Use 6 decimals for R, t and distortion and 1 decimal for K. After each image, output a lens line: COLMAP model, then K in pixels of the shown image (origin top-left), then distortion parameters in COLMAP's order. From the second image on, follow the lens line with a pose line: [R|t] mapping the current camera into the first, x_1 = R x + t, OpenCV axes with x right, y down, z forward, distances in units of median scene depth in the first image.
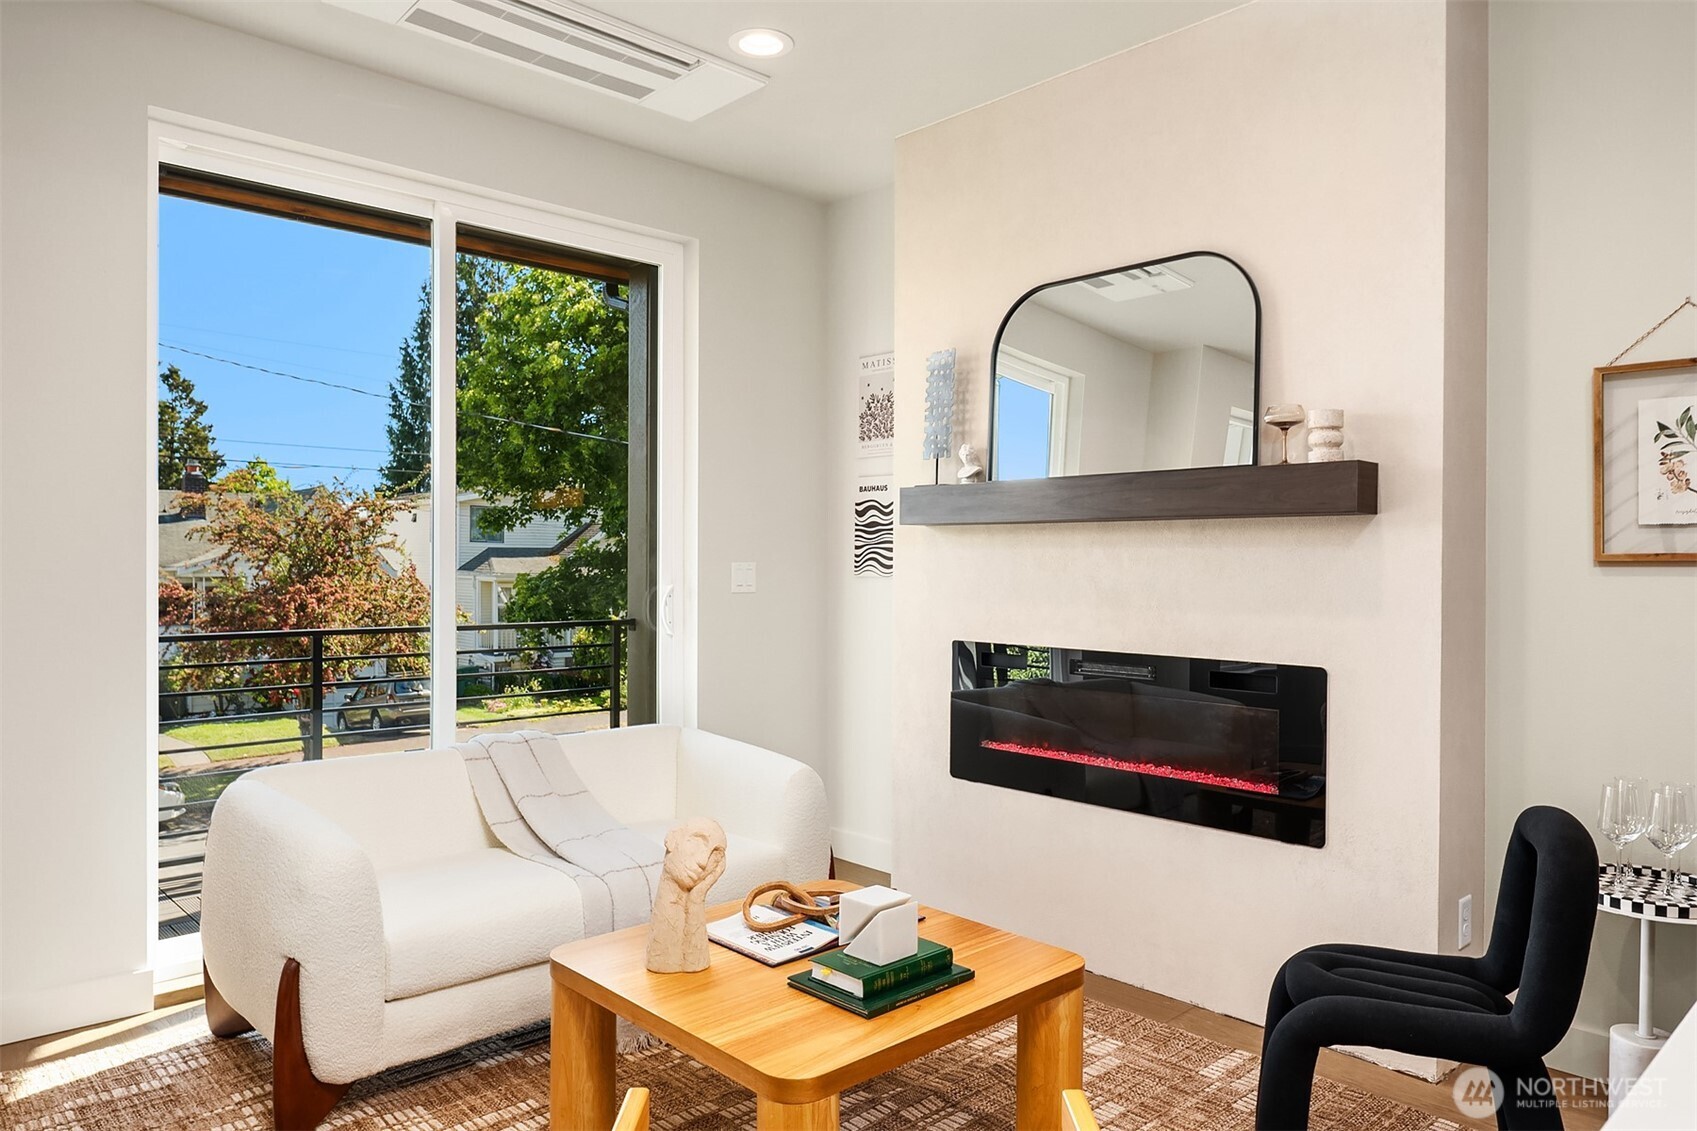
lens RADIAL K [[1119.4, 0, 852.1], [0, 1119.4, 545.6], [0, 0, 1]] dist [-0.011596, -0.002126]
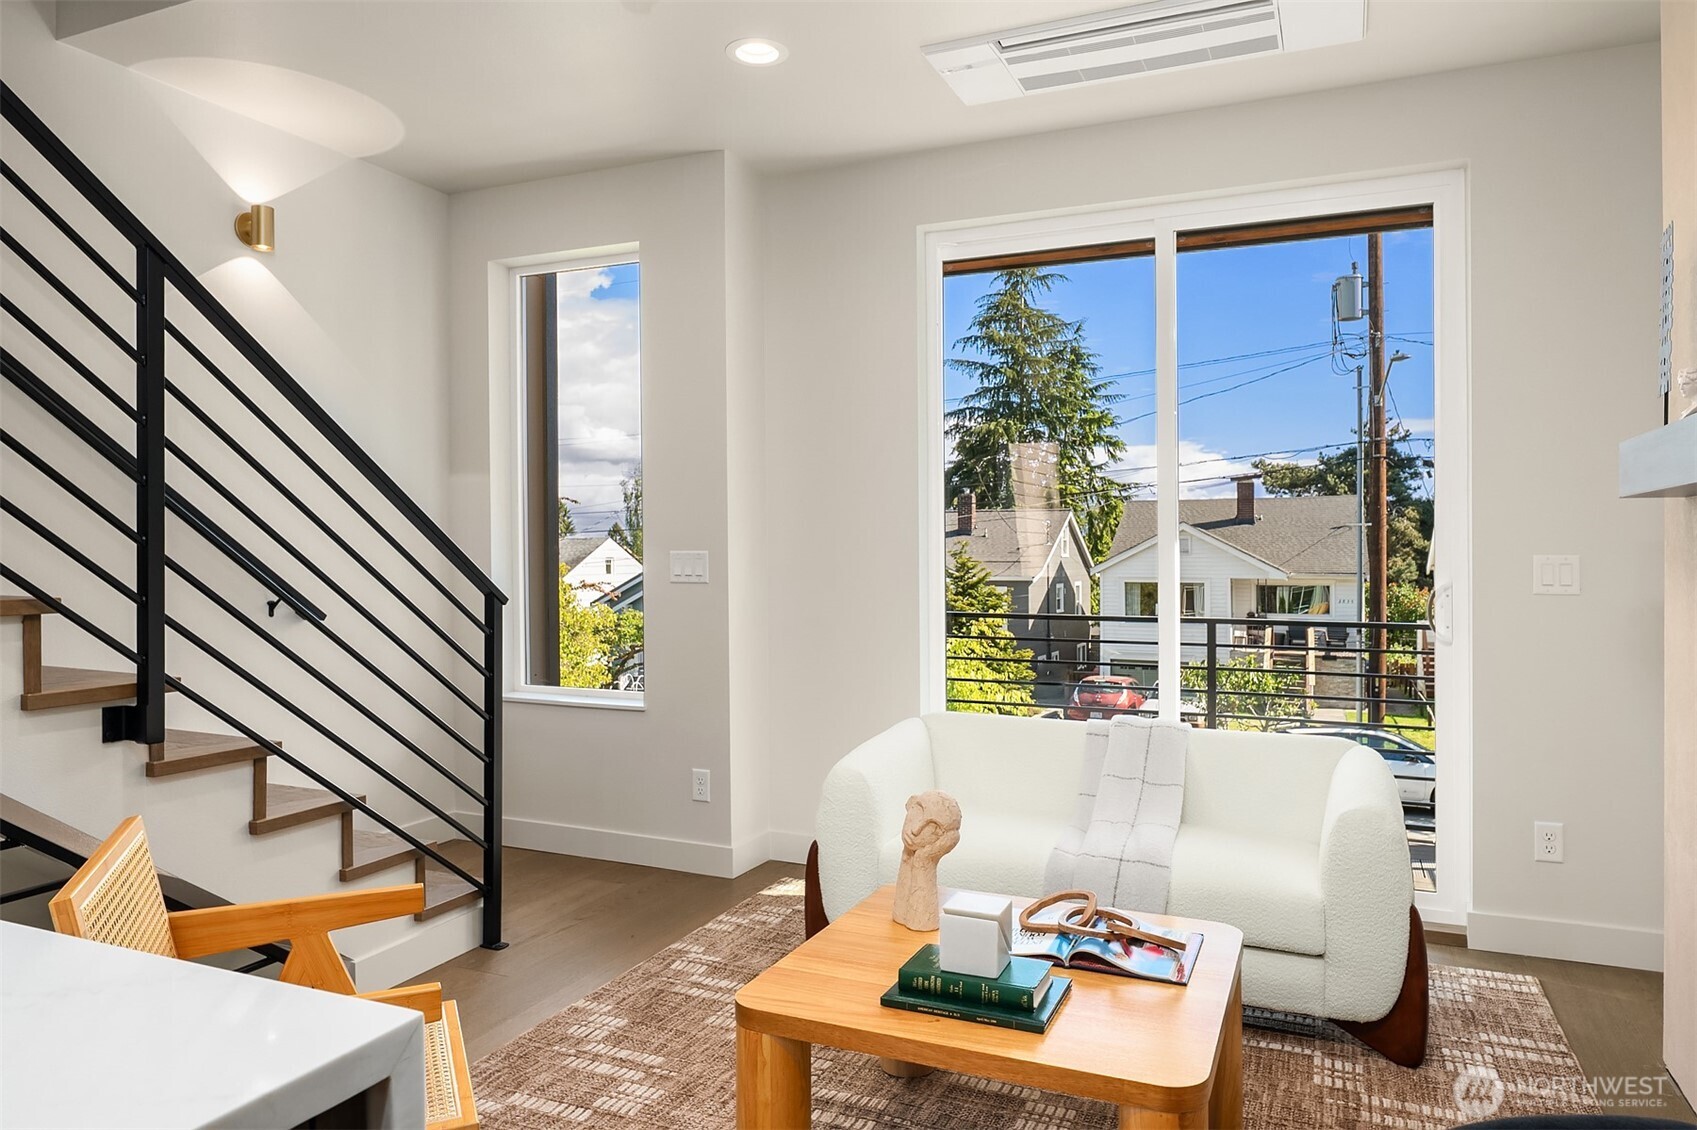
lens RADIAL K [[1119.4, 0, 852.1], [0, 1119.4, 545.1], [0, 0, 1]] dist [-0.011596, -0.002126]
pose [[0.396328, -0.009407, -0.918061, 0.491366], [0.013847, 0.999895, -0.004267, 0.005856], [0.918004, -0.011021, 0.396417, 0.304561]]
